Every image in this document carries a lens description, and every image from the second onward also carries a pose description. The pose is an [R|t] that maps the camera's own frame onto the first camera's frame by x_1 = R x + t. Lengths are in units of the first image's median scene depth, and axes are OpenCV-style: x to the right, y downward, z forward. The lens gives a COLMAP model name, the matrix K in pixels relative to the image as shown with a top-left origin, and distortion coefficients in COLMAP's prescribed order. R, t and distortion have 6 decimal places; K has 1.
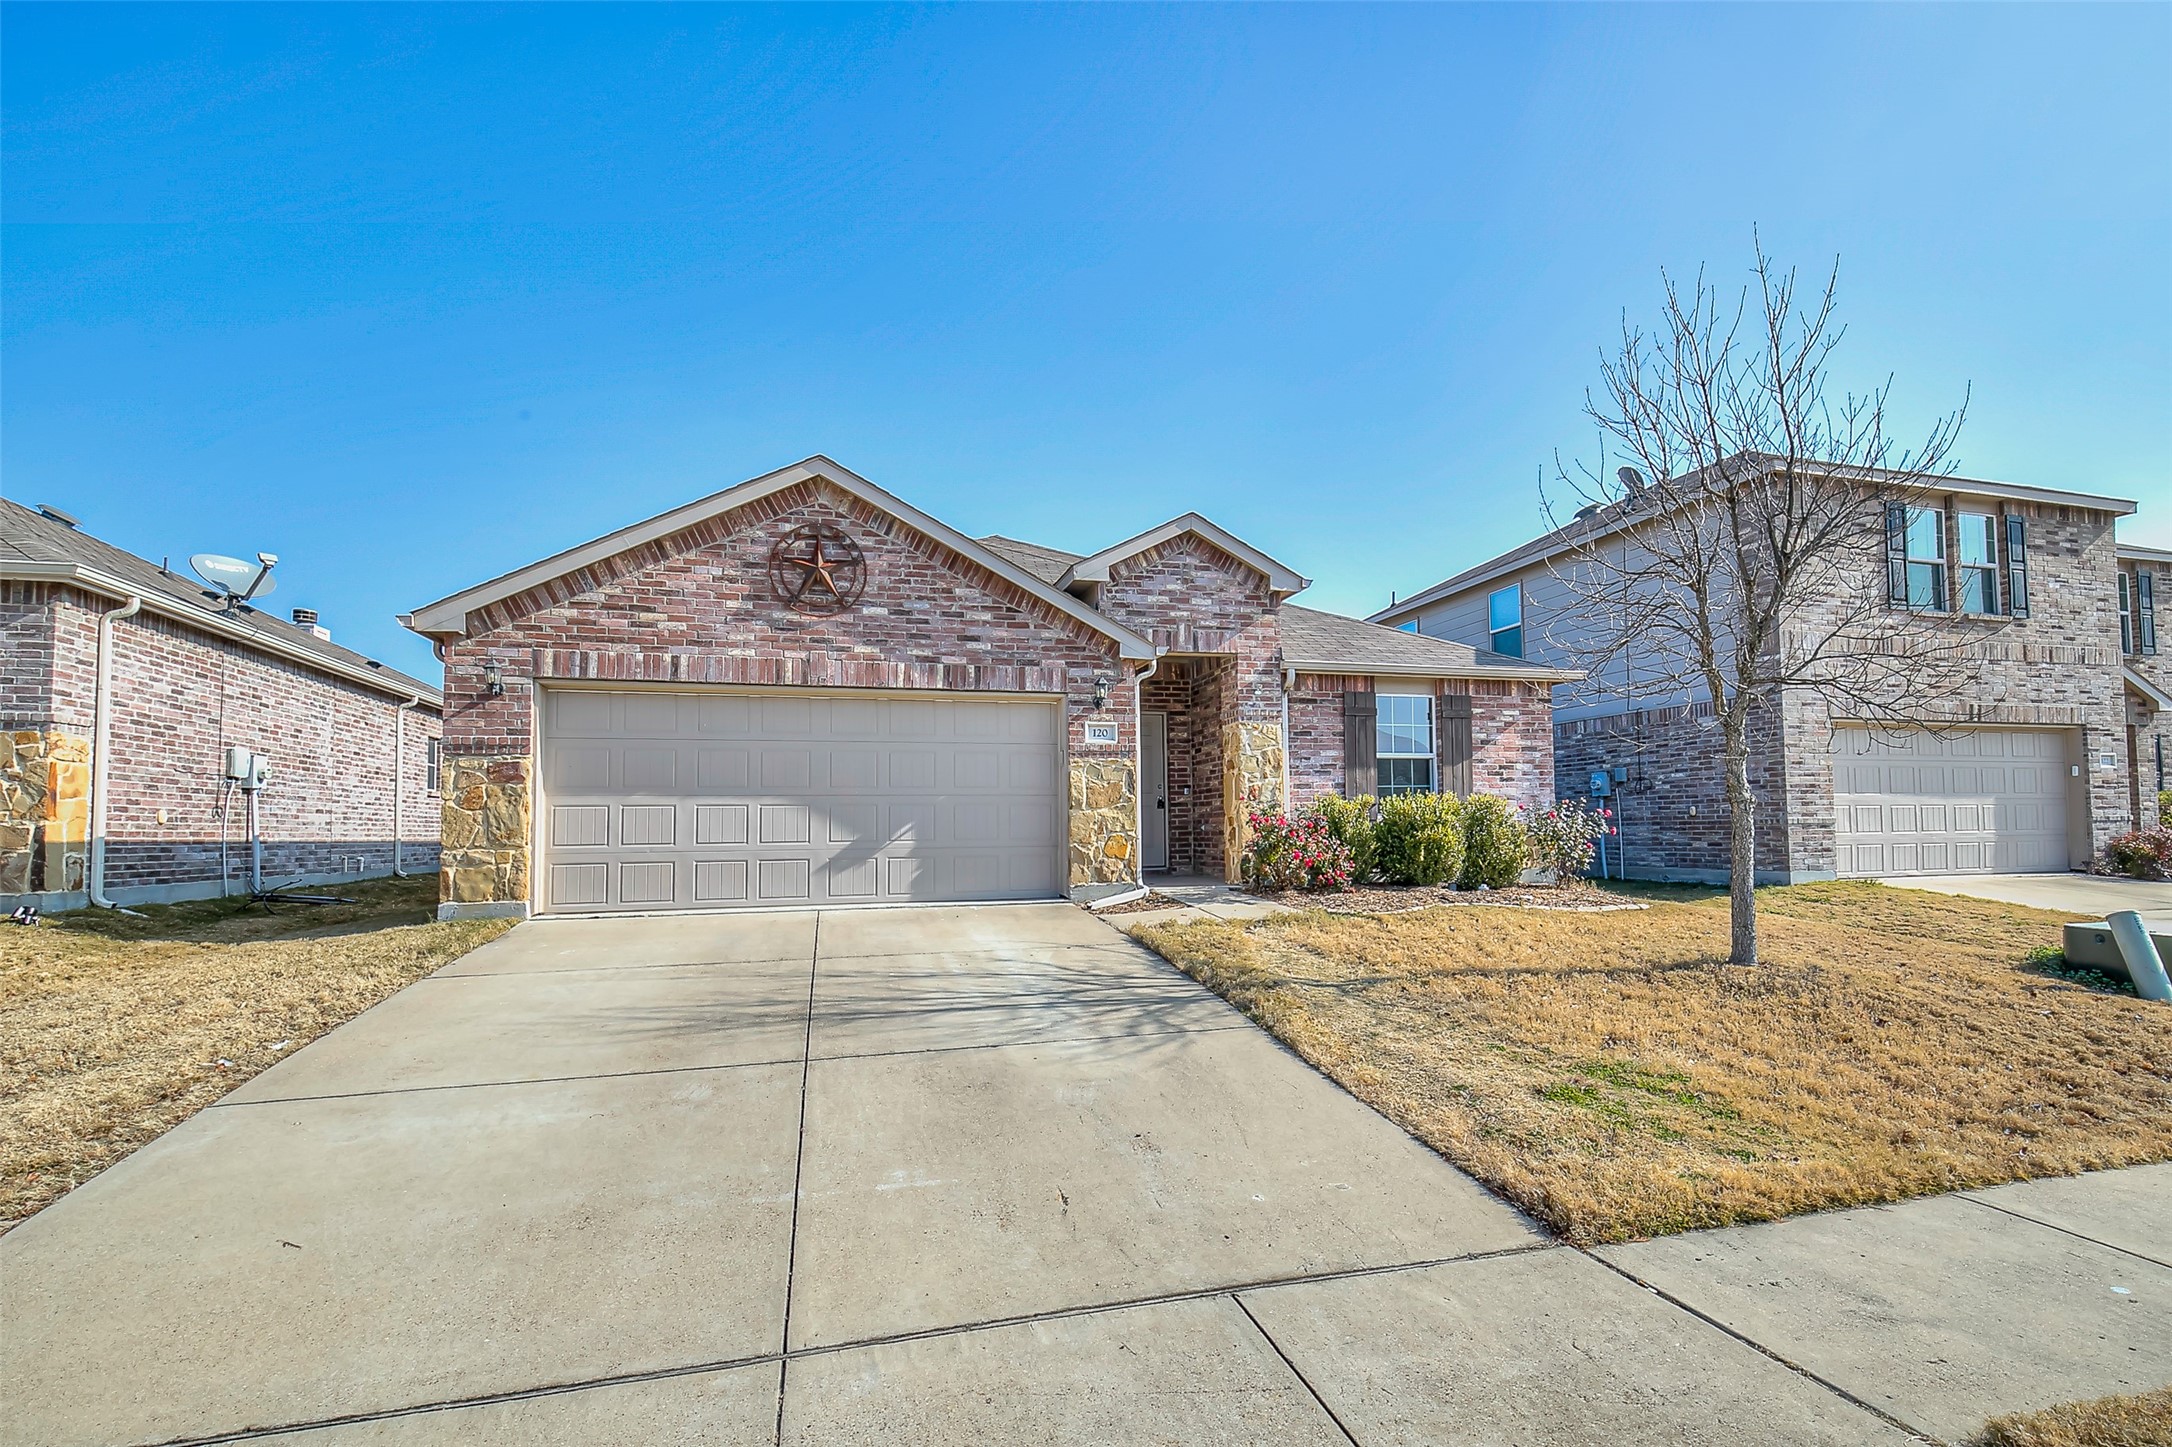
lens RADIAL K [[989.0, 0, 1090.2], [0, 989.0, 781.6], [0, 0, 1]] dist [0.000711, 0.000151]
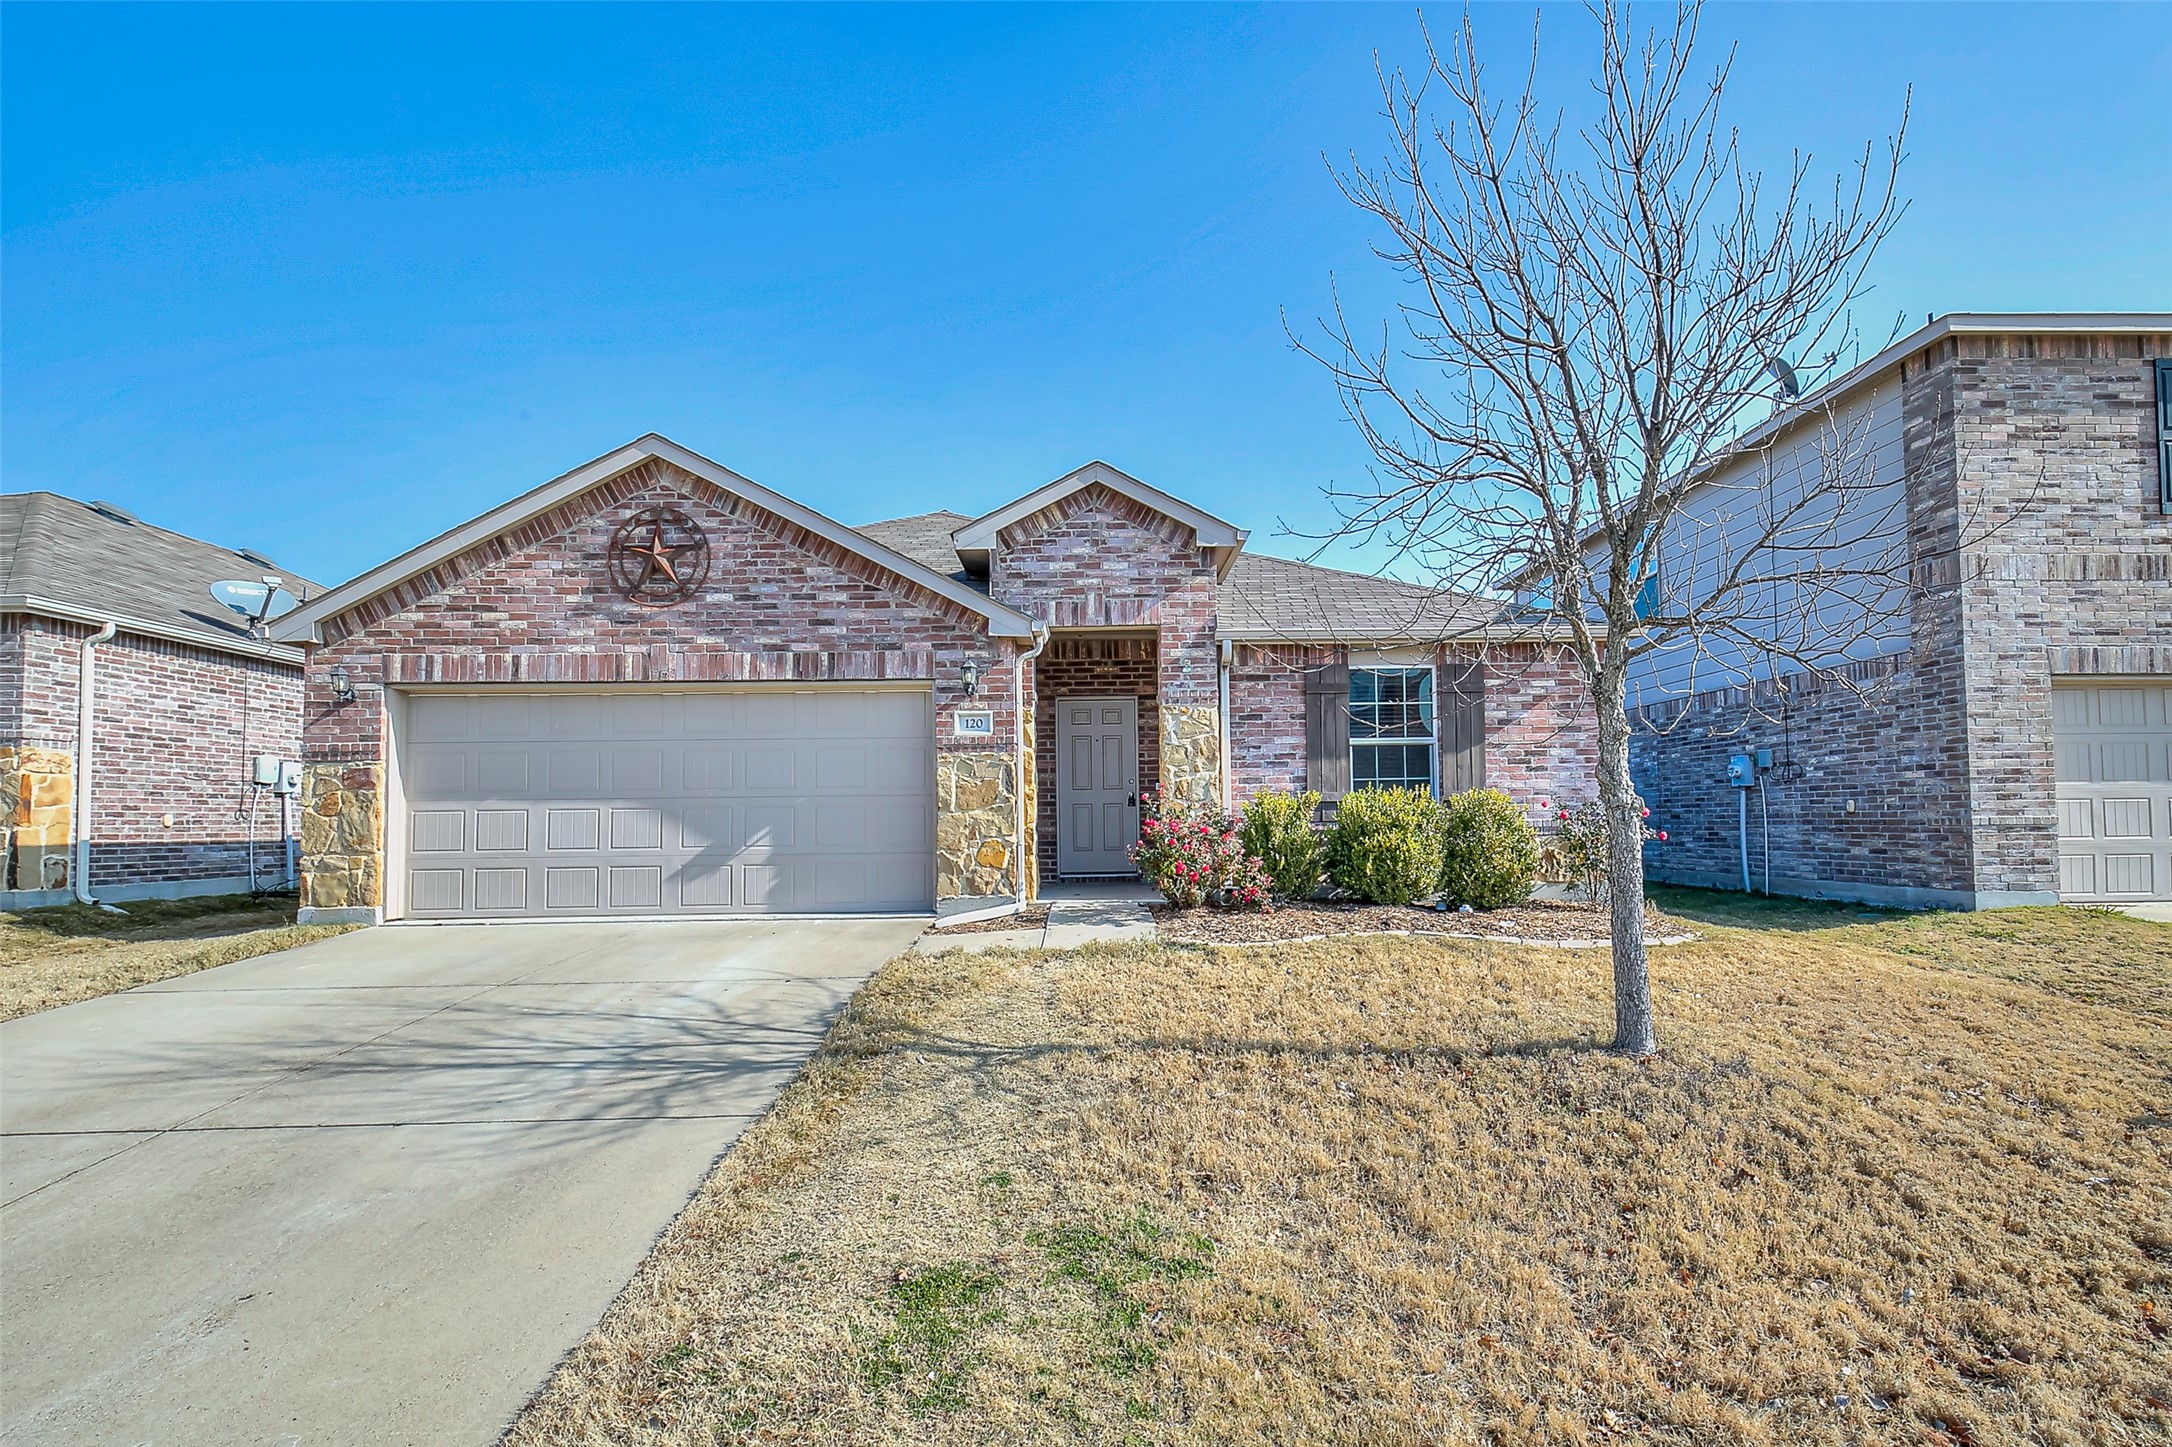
lens RADIAL K [[989.0, 0, 1090.2], [0, 989.0, 781.6], [0, 0, 1]] dist [0.000711, 0.000151]
pose [[0.968252, -0.009818, -0.249785, 0.337298], [0.013289, 0.999837, 0.012214, -0.007706], [0.249624, -0.015145, 0.968224, 0.187261]]
